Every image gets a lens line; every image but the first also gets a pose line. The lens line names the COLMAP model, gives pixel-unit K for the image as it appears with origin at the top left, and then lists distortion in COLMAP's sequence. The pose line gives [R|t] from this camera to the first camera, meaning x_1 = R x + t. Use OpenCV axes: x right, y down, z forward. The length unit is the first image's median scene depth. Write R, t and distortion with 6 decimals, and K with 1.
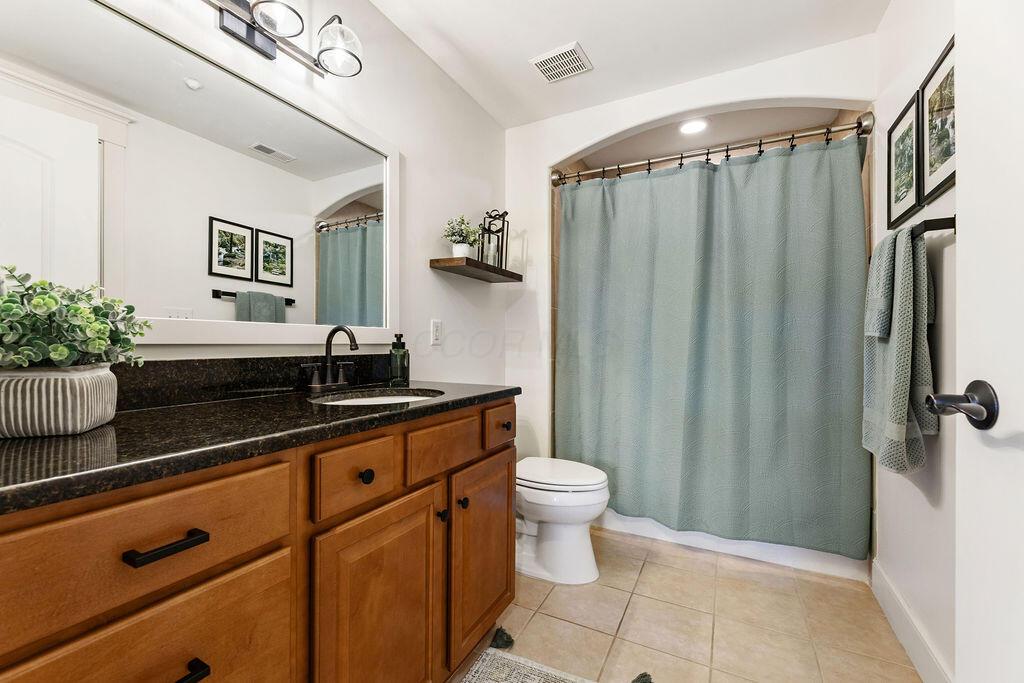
lens RADIAL K [[431.4, 0, 512.0], [0, 431.4, 341.5], [0, 0, 1]] dist [0.002731, -0.000149]
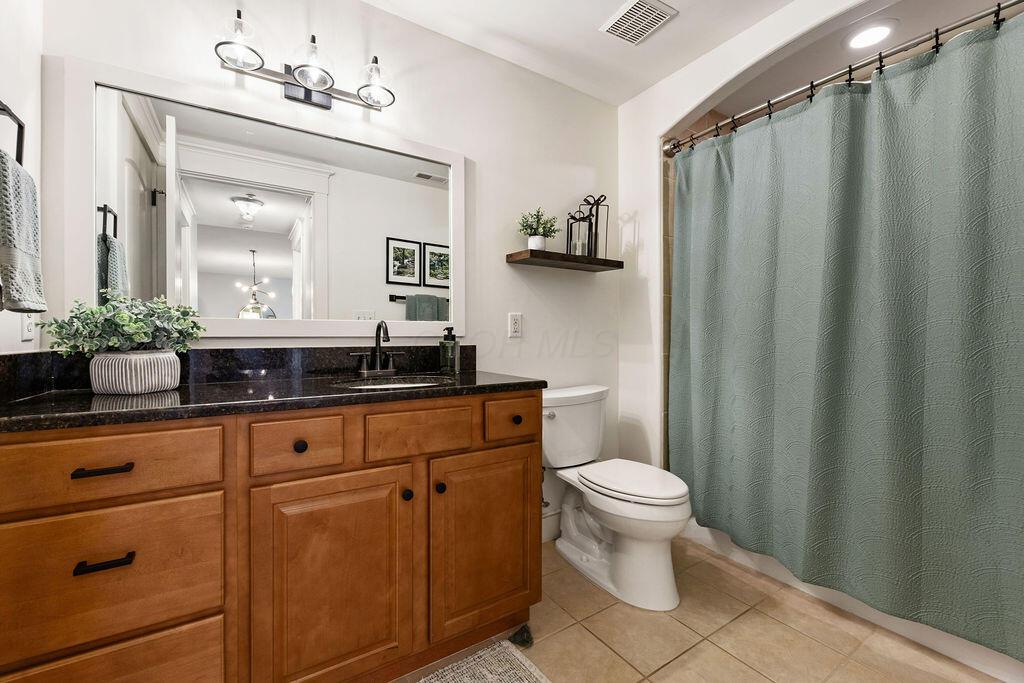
lens RADIAL K [[432.1, 0, 527.8], [0, 432.1, 337.2], [0, 0, 1]] dist [-0.000174, -0.000319]
pose [[0.878668, -0.005910, -0.477397, 0.311306], [0.007618, 0.999970, 0.001642, 0.005390], [0.477373, -0.005079, 0.878686, 0.099348]]
